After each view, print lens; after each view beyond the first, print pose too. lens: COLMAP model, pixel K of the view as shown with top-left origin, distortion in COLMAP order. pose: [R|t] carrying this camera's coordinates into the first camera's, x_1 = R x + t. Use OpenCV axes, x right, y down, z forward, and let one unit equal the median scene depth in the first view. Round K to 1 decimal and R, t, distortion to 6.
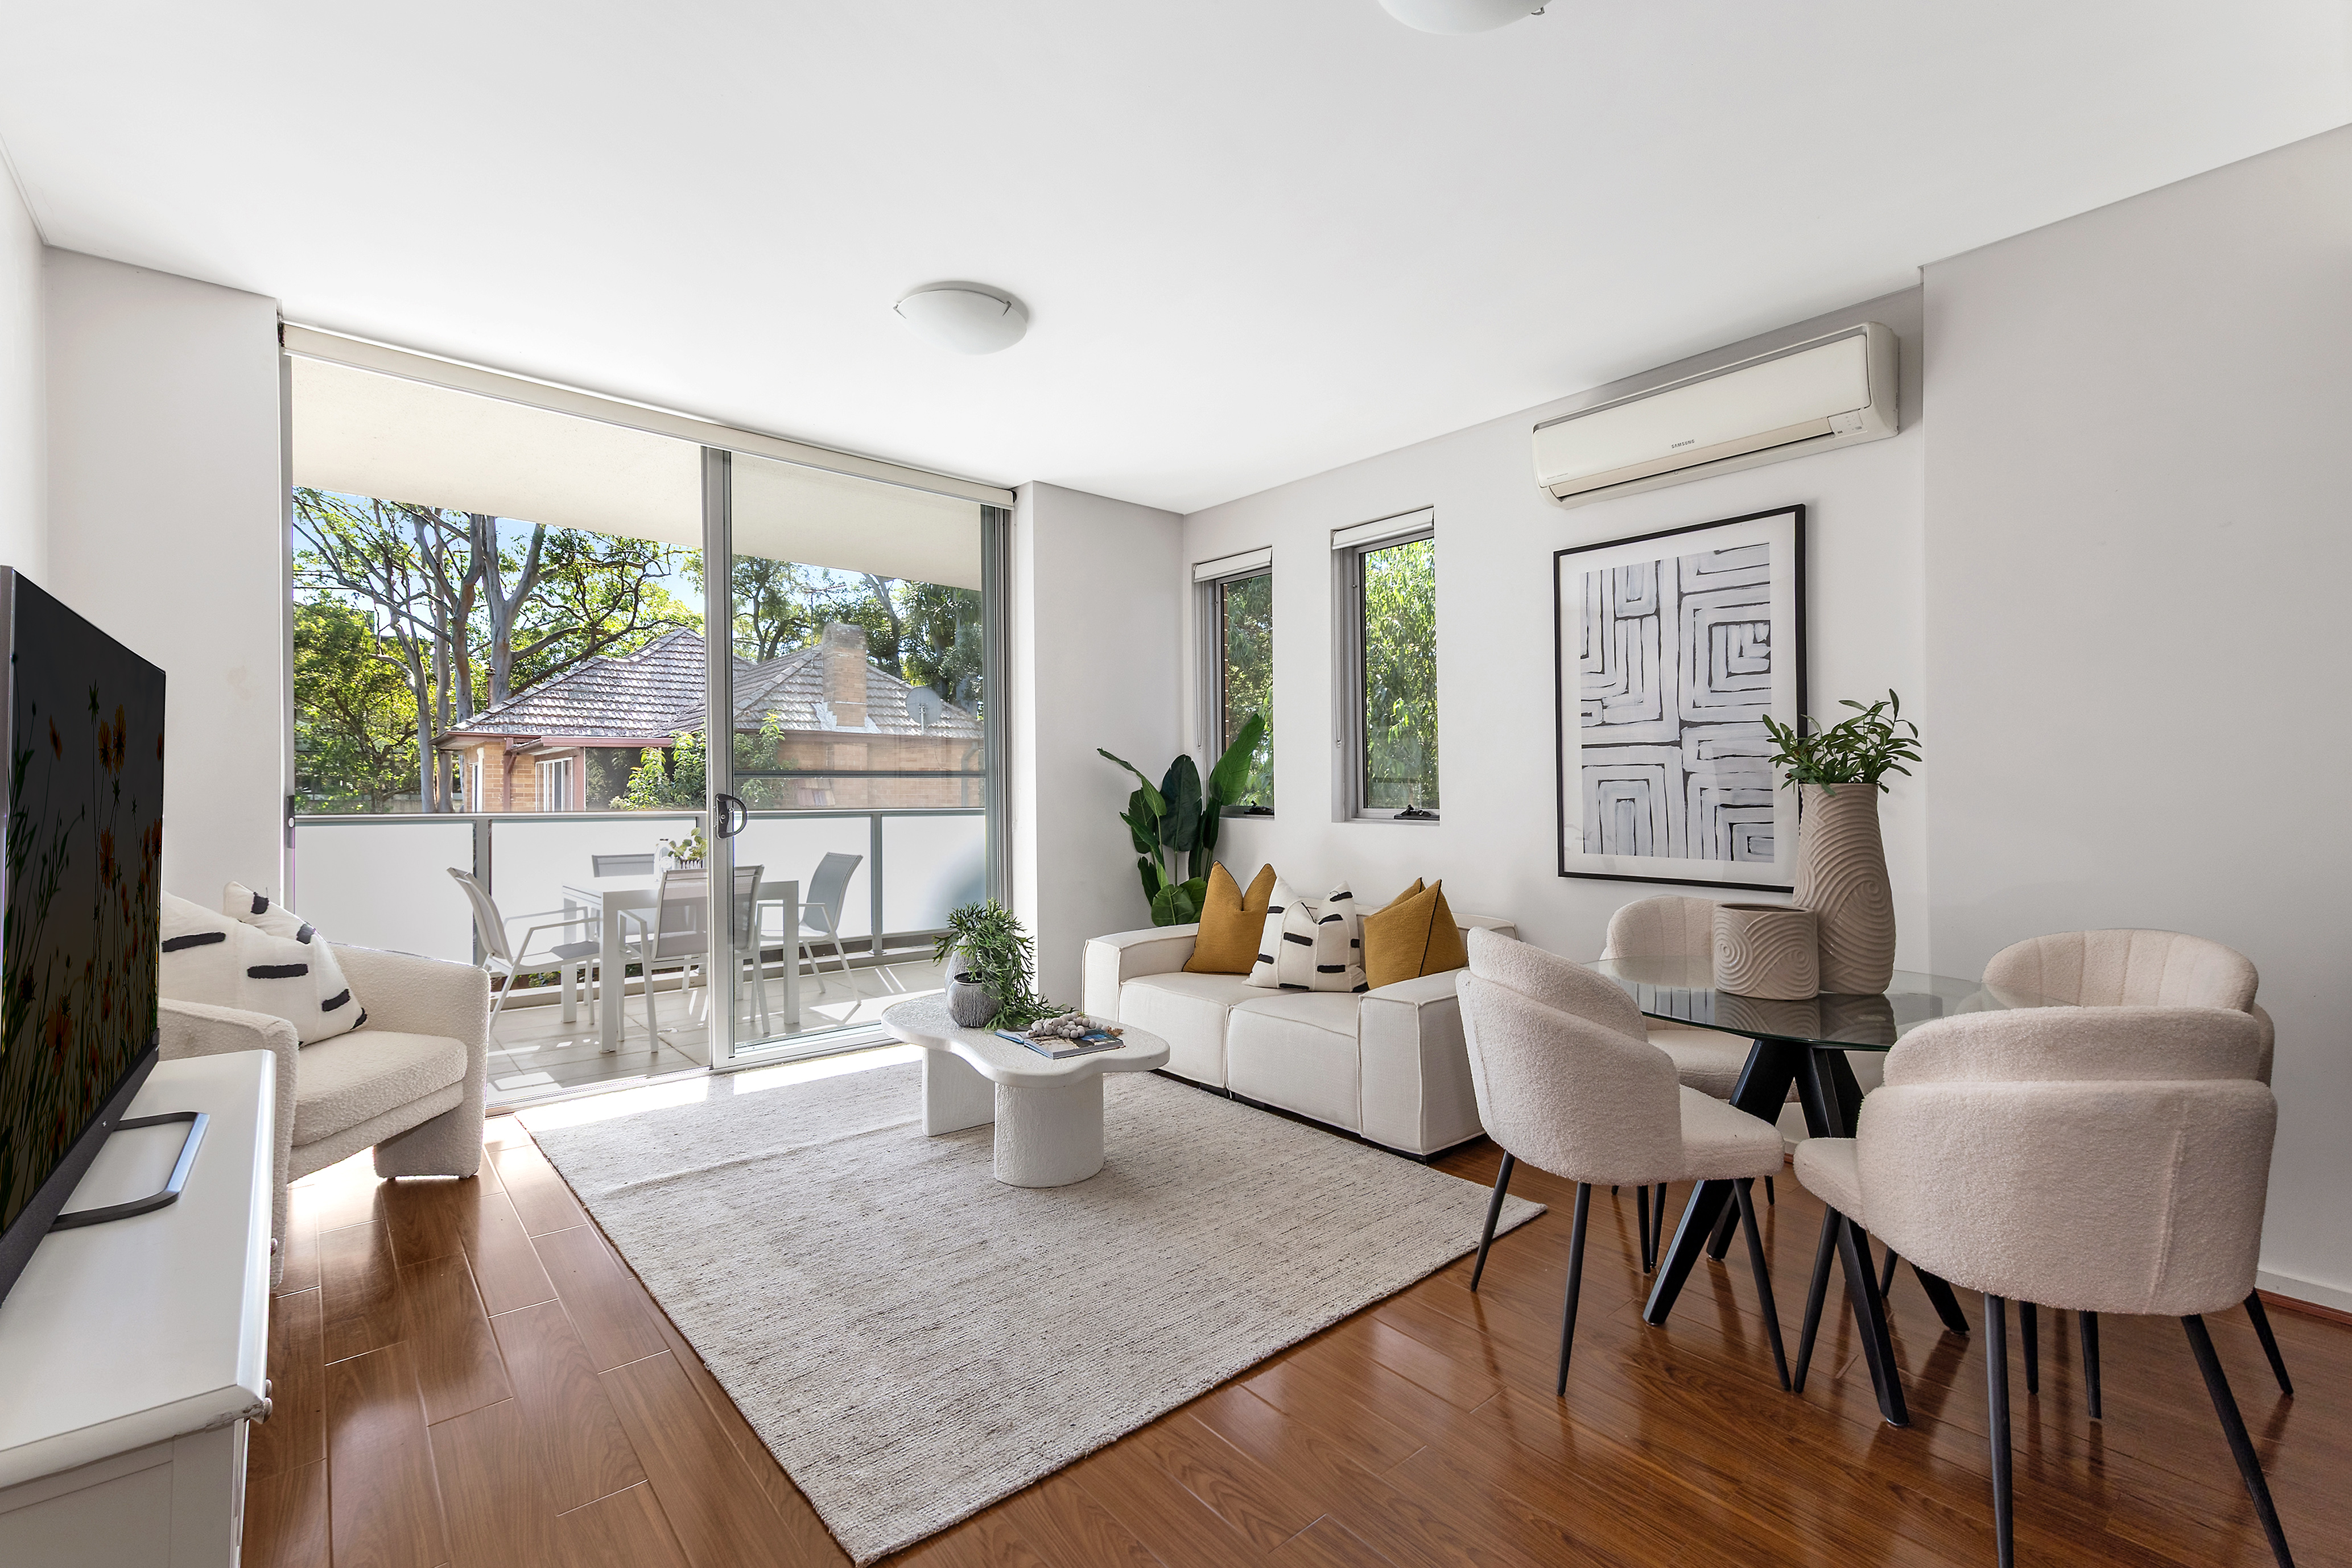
lens RADIAL K [[981.2, 0, 1174.9], [0, 981.2, 776.7], [0, 0, 1]] dist [0.000552, -0.000087]
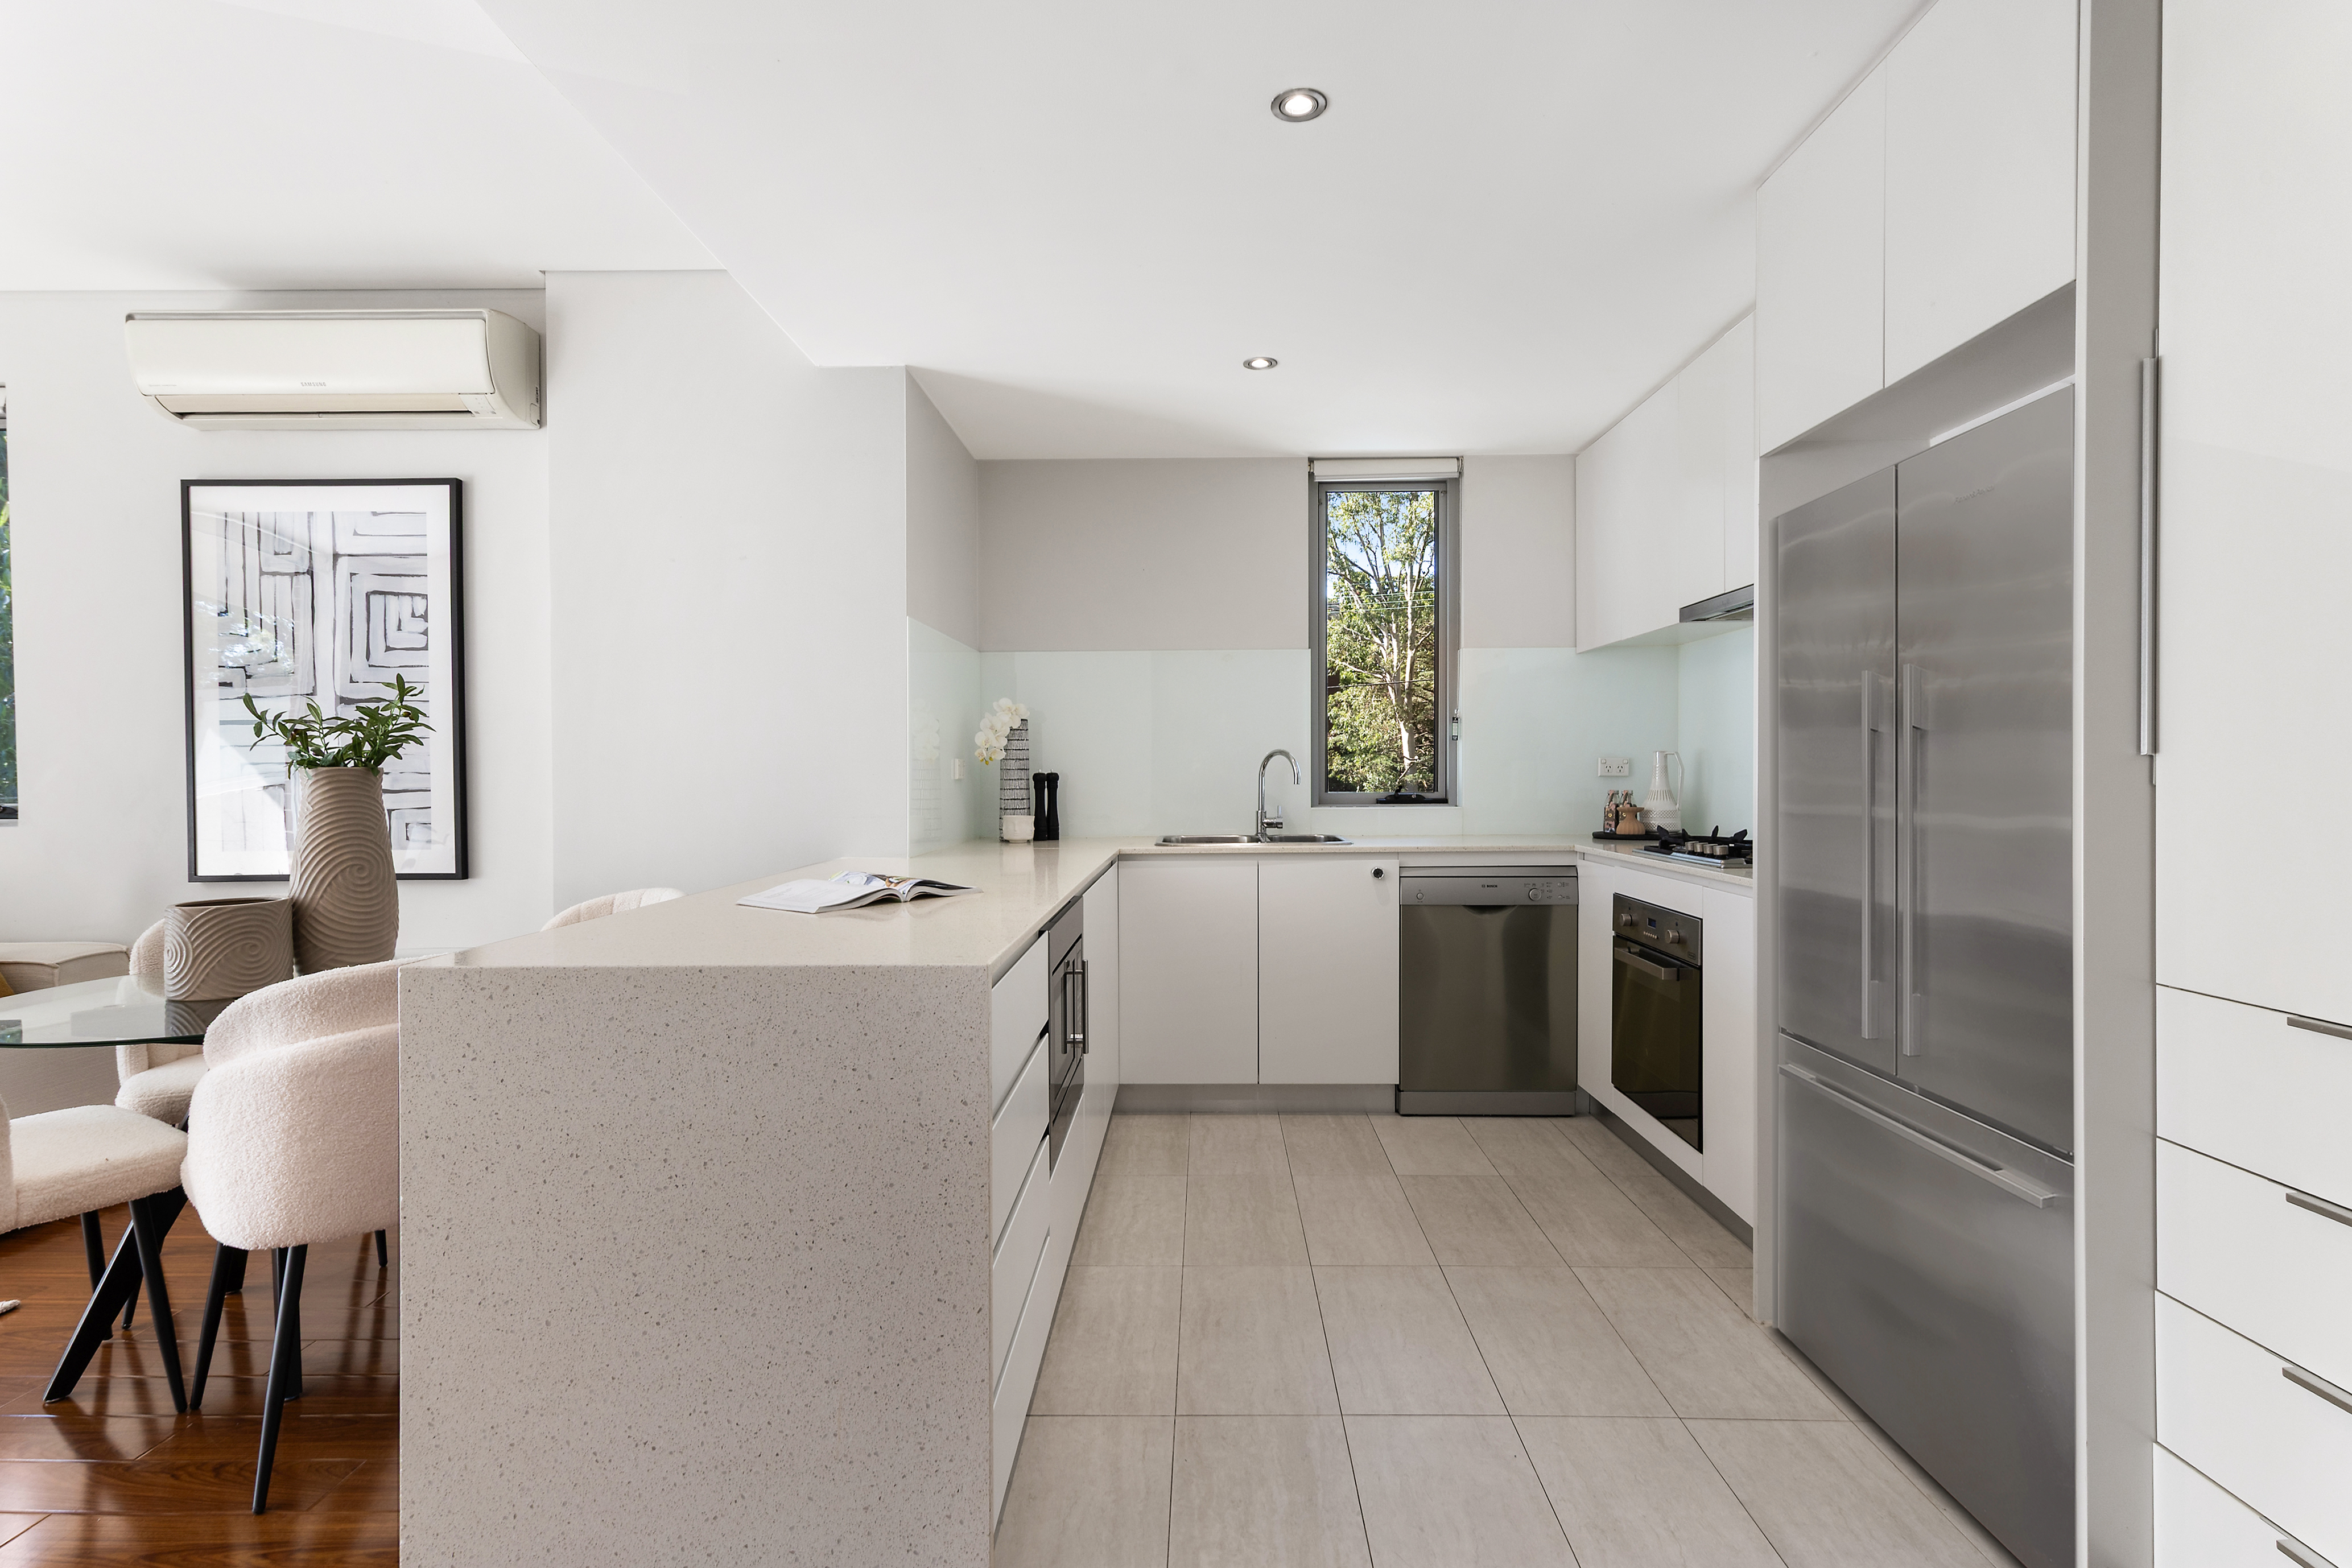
lens RADIAL K [[1095.4, 0, 1183.4], [0, 1095.4, 774.1], [0, 0, 1]] dist [0.002566, 0.000002]
pose [[0.653076, -0.011976, 0.757198, 0.276646], [-0.000477, 0.999868, 0.016226, -0.003399], [-0.757292, -0.010958, 0.652984, -0.247979]]
